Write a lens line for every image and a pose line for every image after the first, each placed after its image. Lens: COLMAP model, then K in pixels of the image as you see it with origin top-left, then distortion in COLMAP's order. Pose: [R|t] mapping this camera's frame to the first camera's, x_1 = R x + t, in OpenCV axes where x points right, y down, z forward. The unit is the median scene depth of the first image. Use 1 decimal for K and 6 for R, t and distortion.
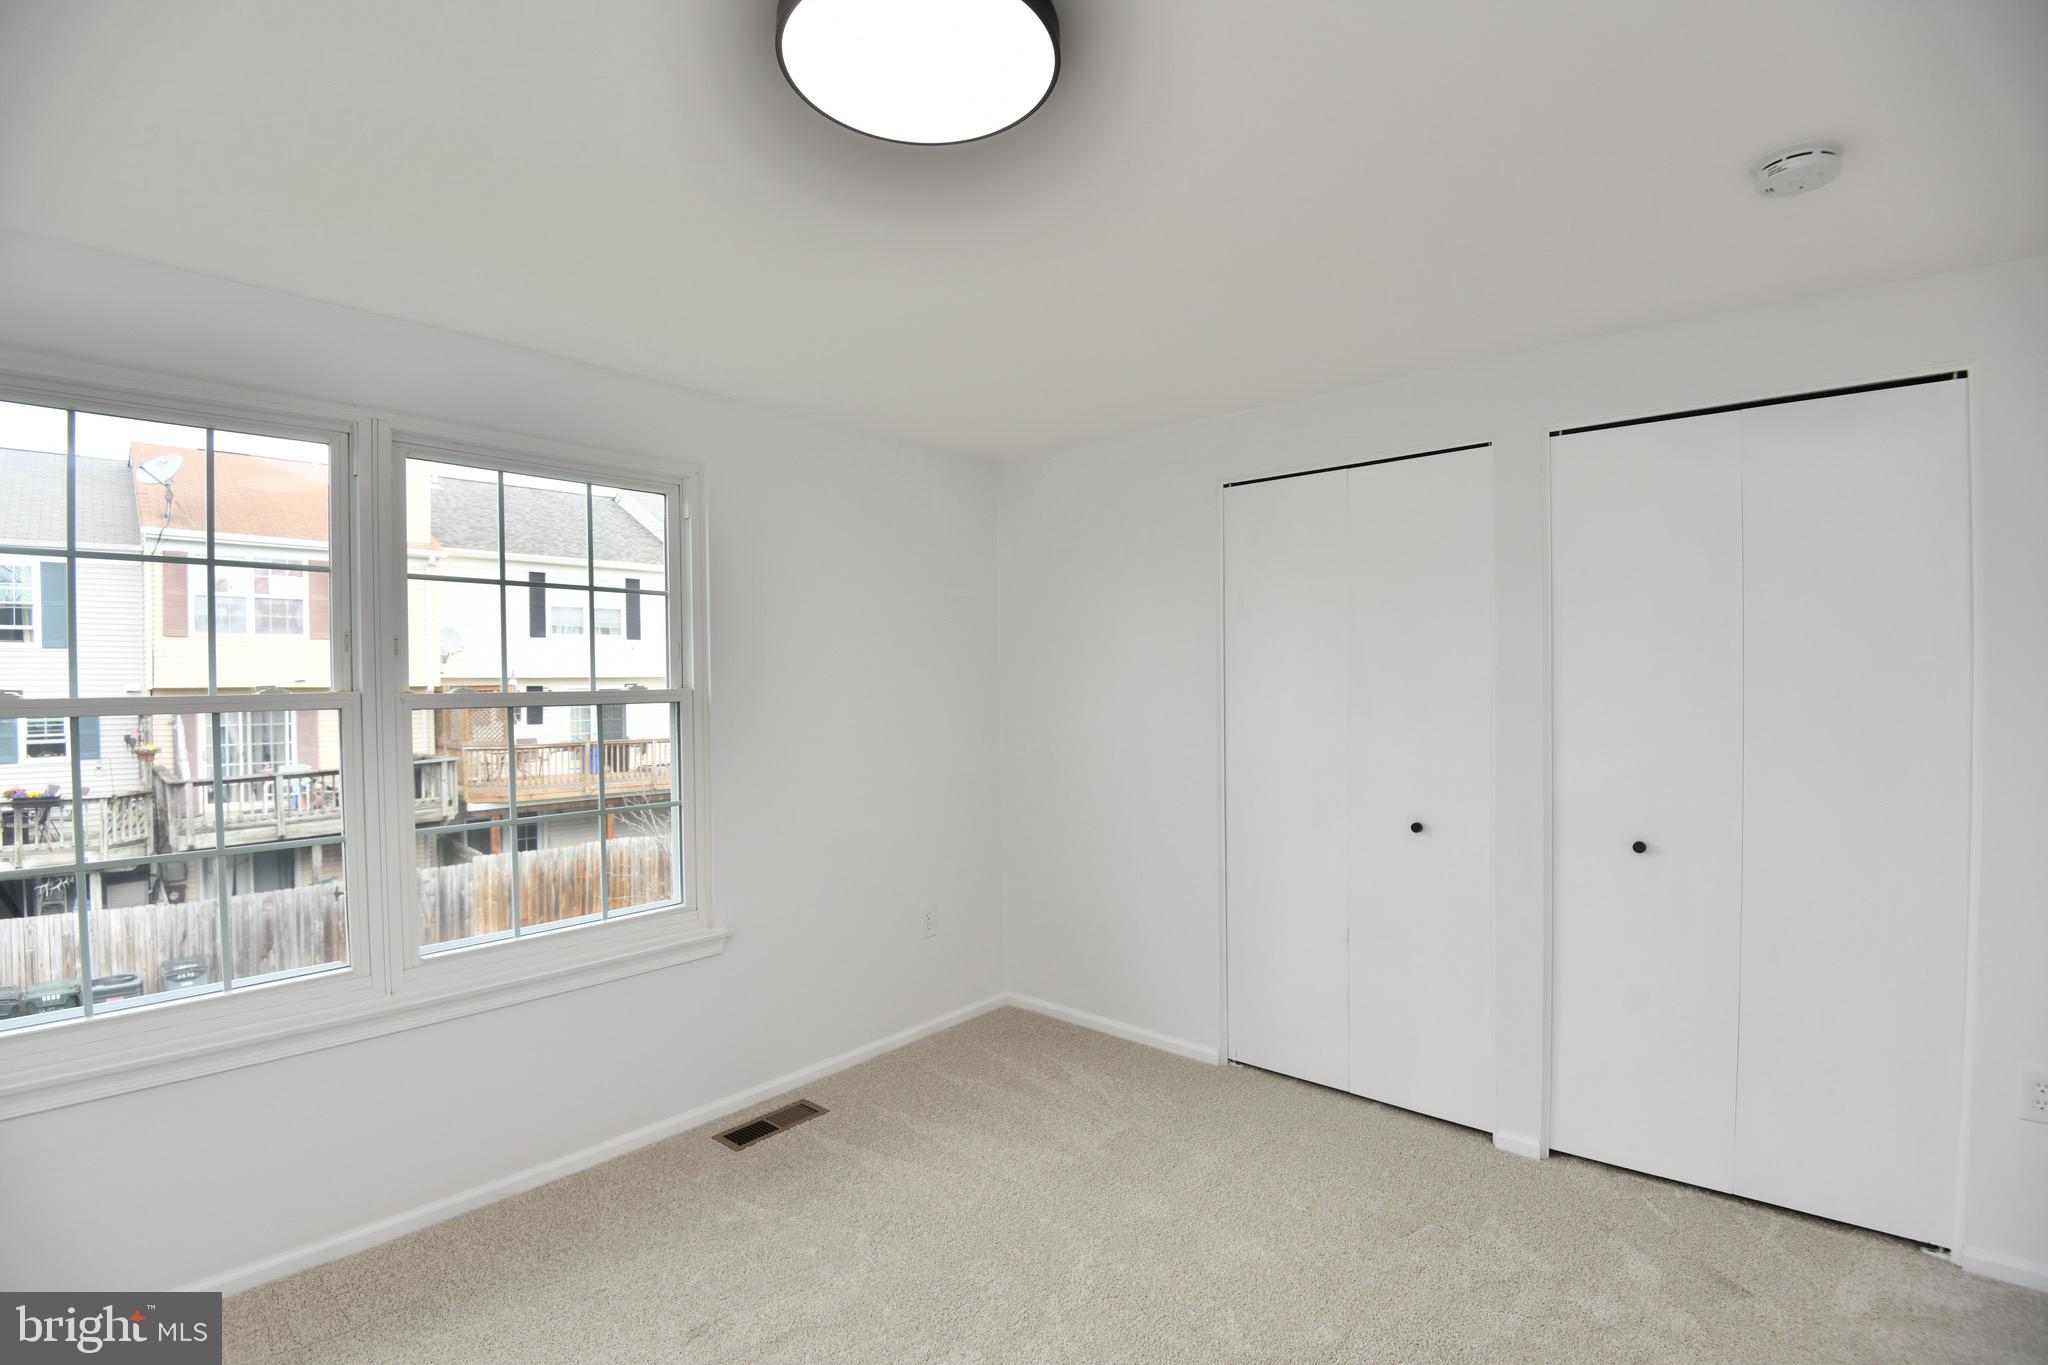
lens RADIAL K [[971.1, 0, 1024.0], [0, 971.1, 682.5], [0, 0, 1]] dist [0.001323, 0.000433]
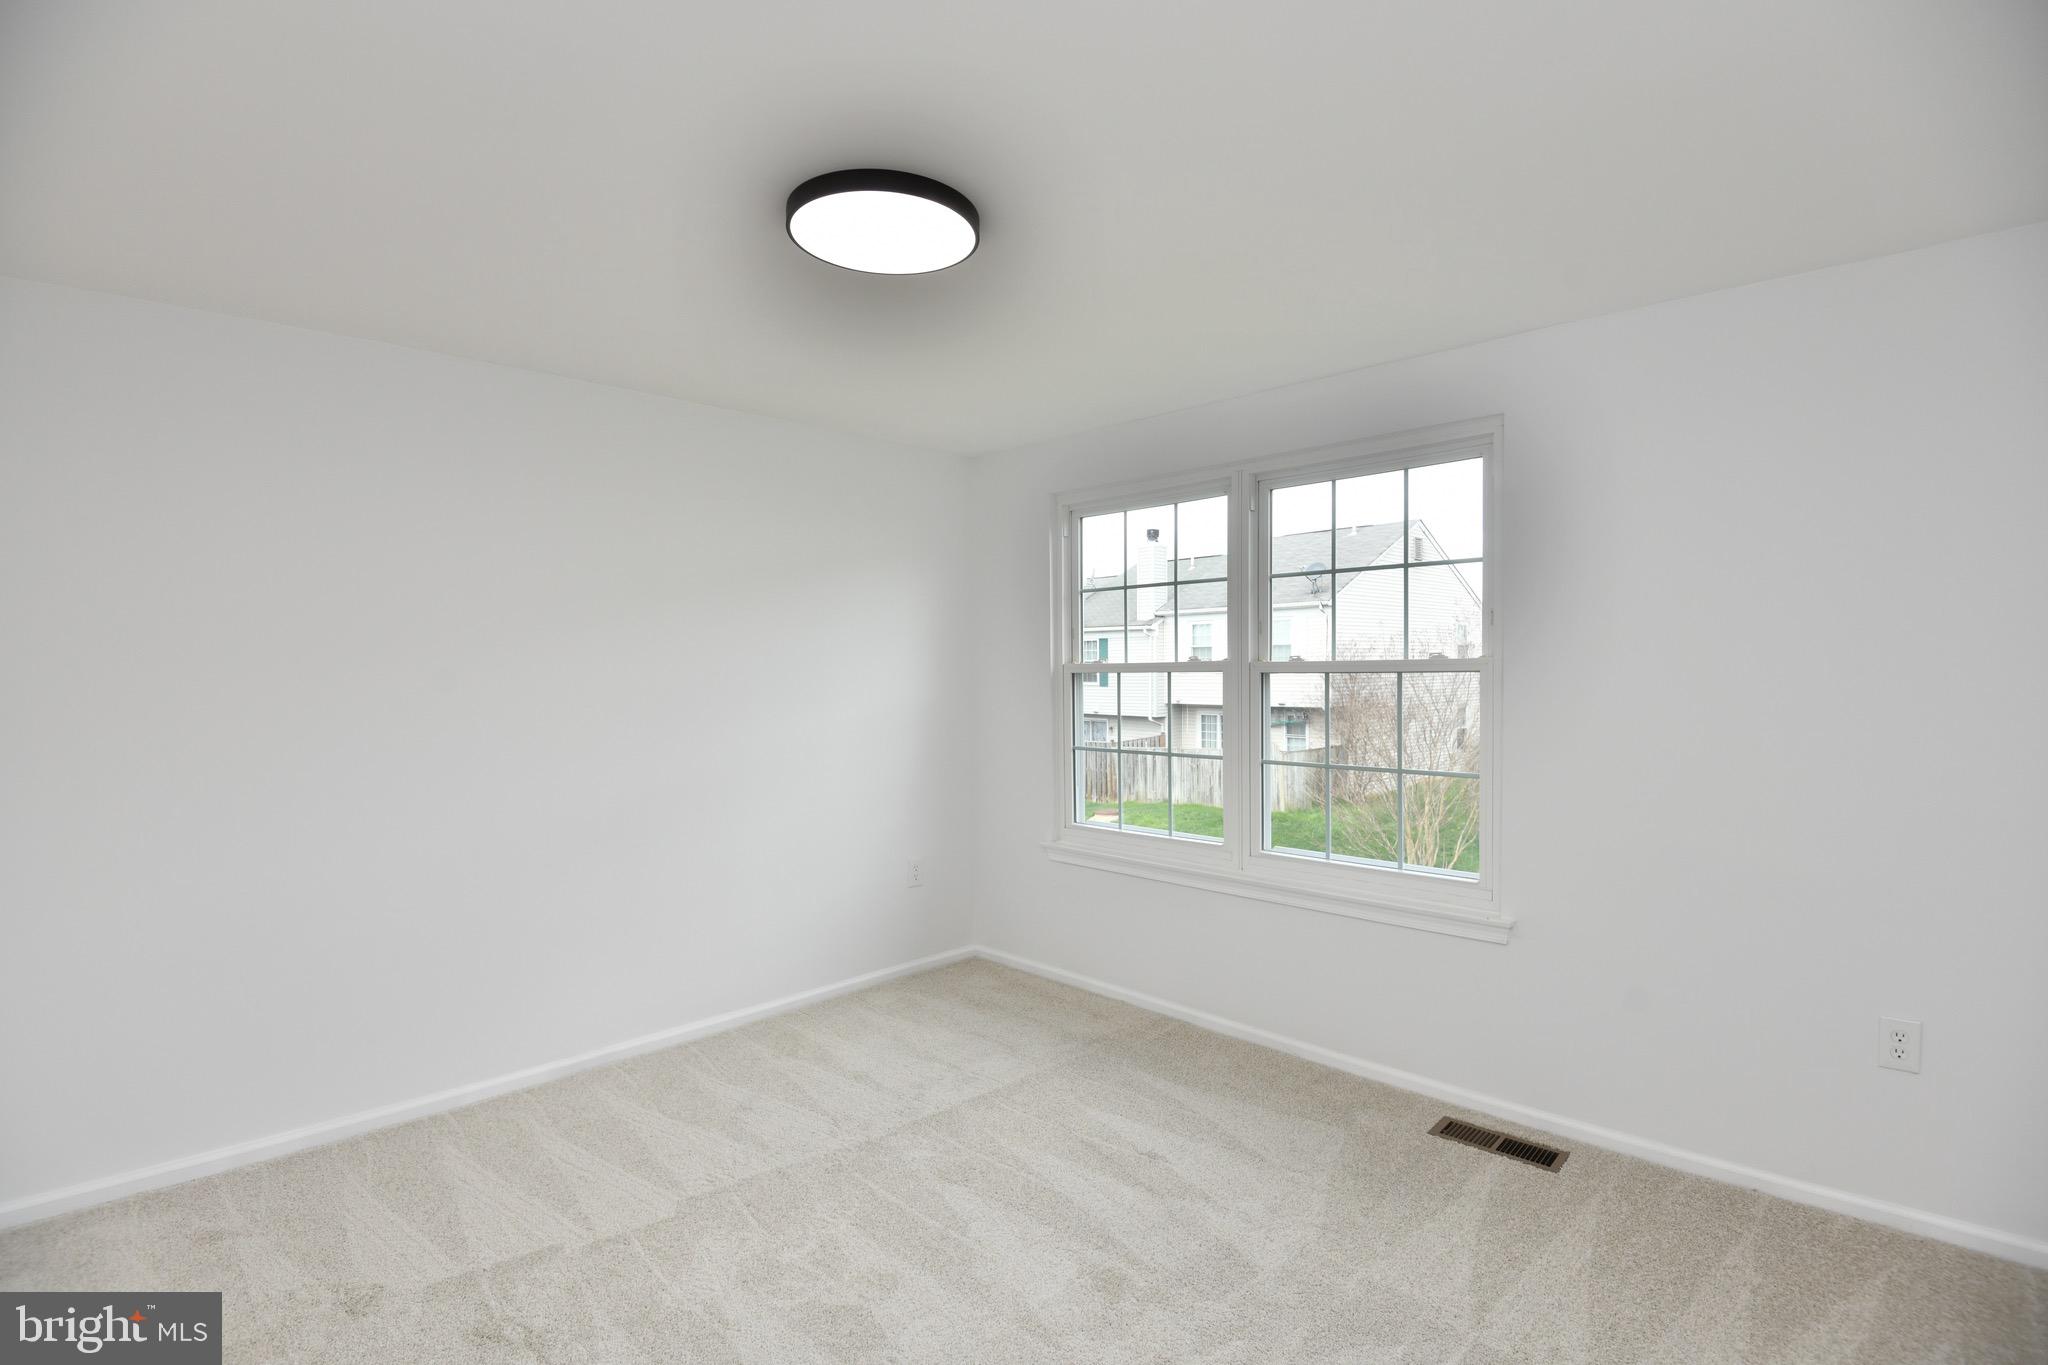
lens RADIAL K [[874.7, 0, 1026.7], [0, 874.7, 664.5], [0, 0, 1]] dist [-0.000545, -0.000225]
pose [[0.009584, 0.012806, -0.999872, 0.559851], [0.015790, 0.999791, 0.012956, -0.005248], [0.999829, -0.015912, 0.009379, 0.591534]]
